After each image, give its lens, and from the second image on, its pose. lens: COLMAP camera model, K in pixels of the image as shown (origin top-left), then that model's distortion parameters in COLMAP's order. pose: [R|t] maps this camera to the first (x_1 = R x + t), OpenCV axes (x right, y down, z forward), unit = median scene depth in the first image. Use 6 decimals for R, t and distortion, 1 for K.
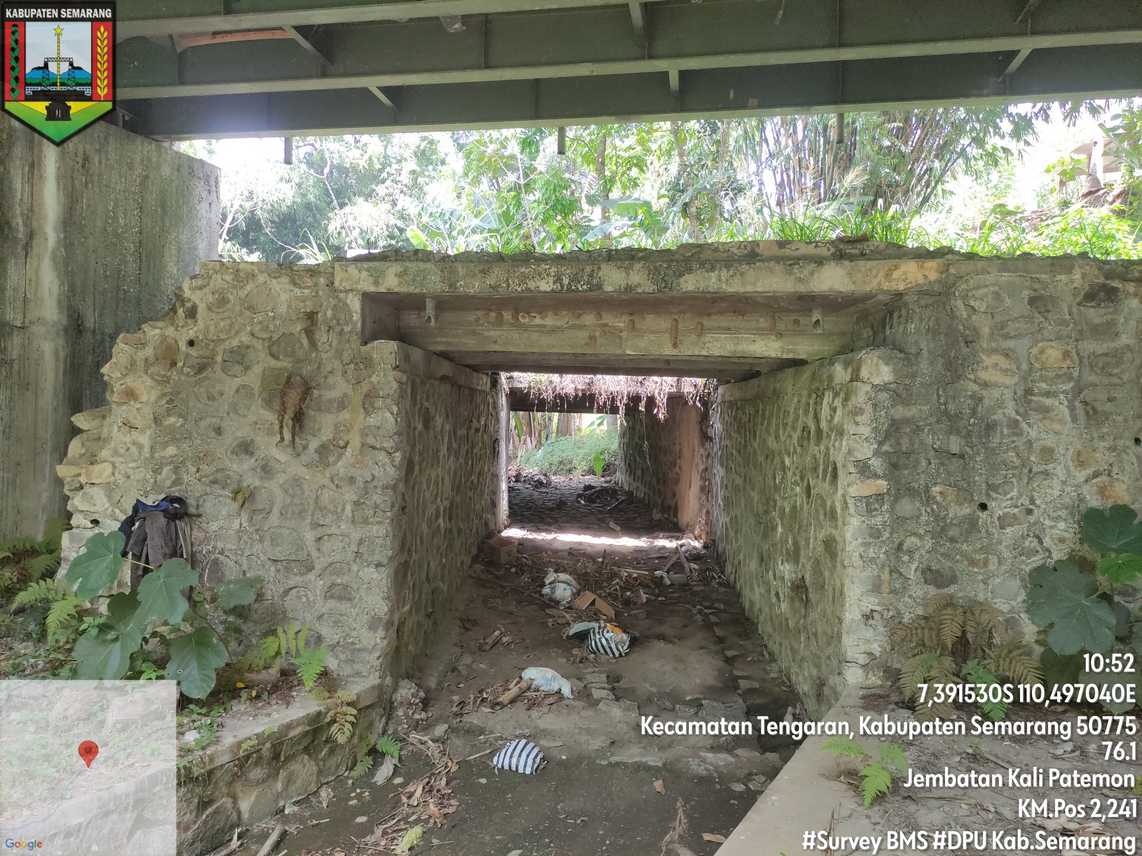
lens RADIAL K [[840.3, 0, 570.8], [0, 840.3, 423.3], [0, 0, 1]] dist [0.044263, -0.045982]
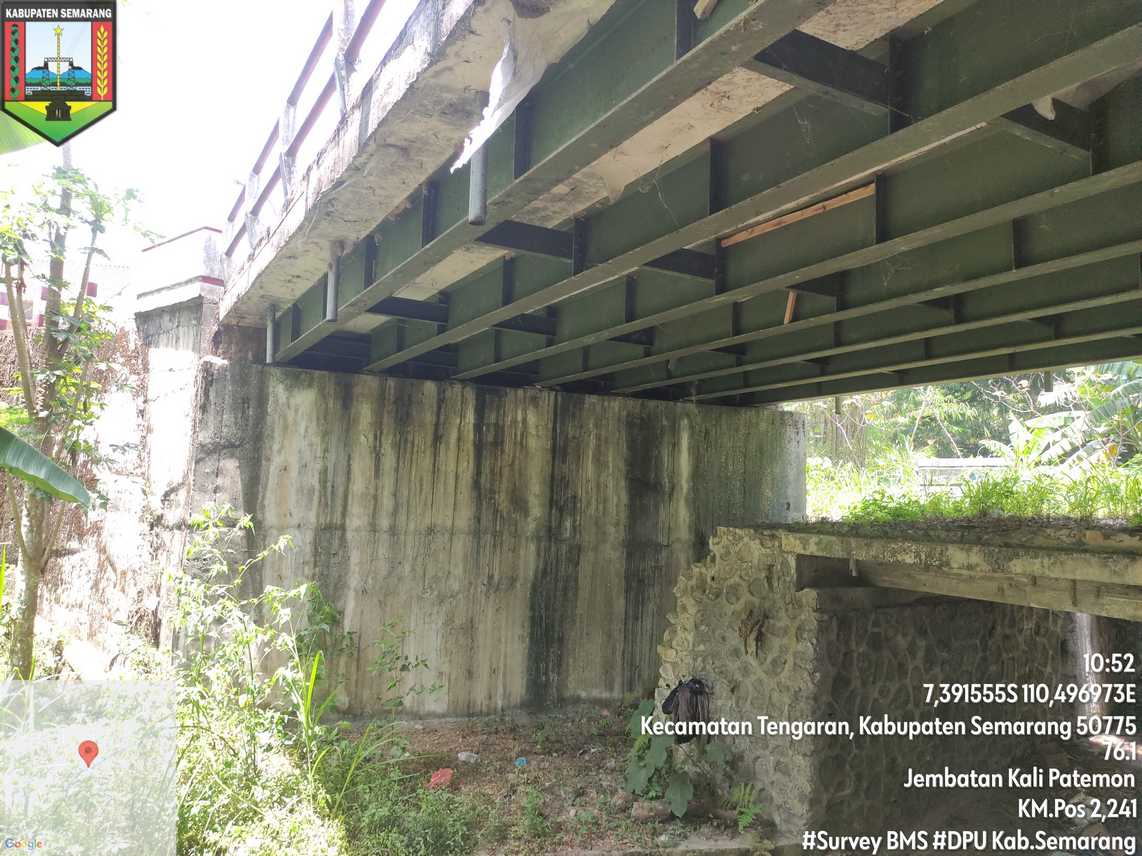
lens RADIAL K [[840.3, 0, 572.3], [0, 840.3, 426.9], [0, 0, 1]] dist [0.044263, -0.045982]
pose [[0.638300, -0.069309, -0.766661, 0.627482], [-0.025925, 0.993438, -0.111395, -0.201080], [0.769351, 0.090979, 0.632314, -0.224873]]
